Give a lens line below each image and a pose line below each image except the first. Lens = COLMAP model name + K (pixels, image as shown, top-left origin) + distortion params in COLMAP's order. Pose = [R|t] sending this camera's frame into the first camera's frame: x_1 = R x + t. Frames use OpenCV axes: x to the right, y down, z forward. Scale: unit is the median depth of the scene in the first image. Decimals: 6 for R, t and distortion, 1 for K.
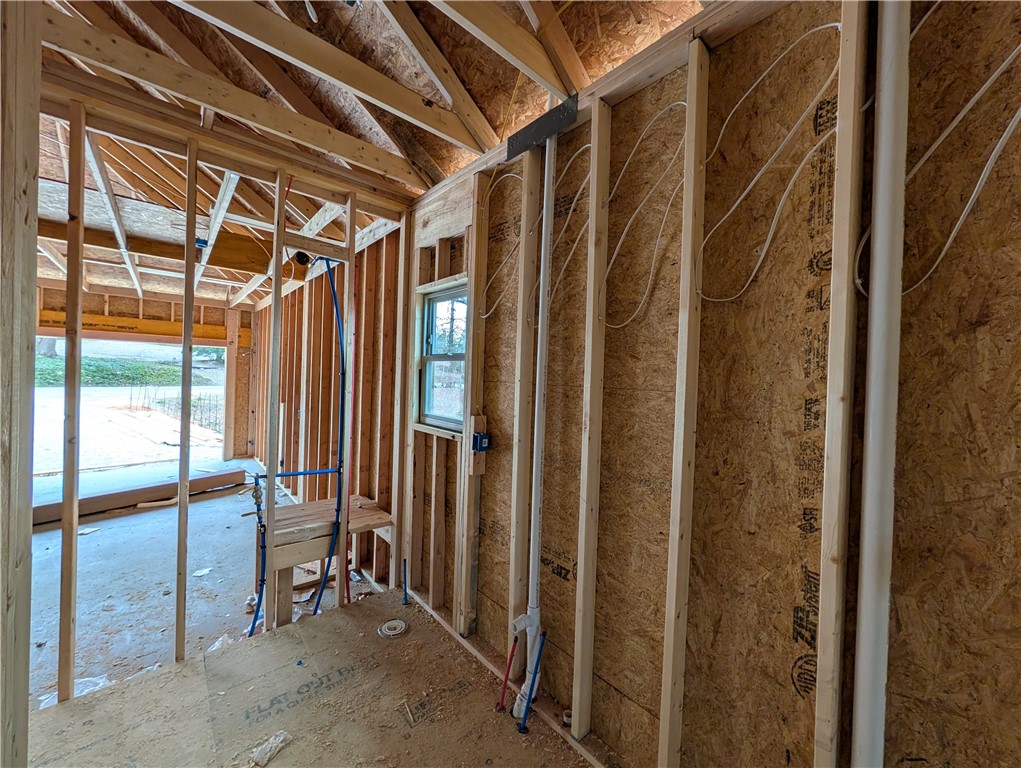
lens RADIAL K [[395.5, 0, 506.6], [0, 395.5, 384.1], [0, 0, 1]] dist [0.001523, 0.000059]
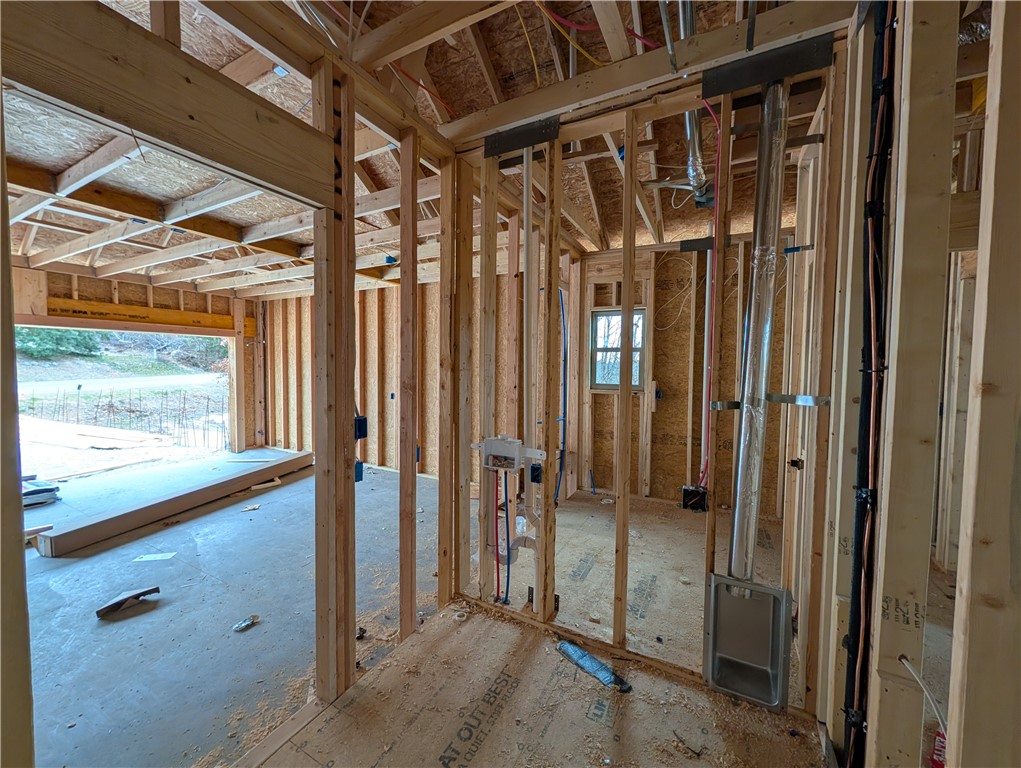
lens RADIAL K [[395.5, 0, 507.6], [0, 395.5, 383.7], [0, 0, 1]] dist [0.001523, 0.000059]
pose [[0.931679, -0.042911, 0.360740, -0.493234], [0.028304, 0.998555, 0.045682, -0.004409], [-0.362179, -0.032351, 0.931547, -0.180927]]
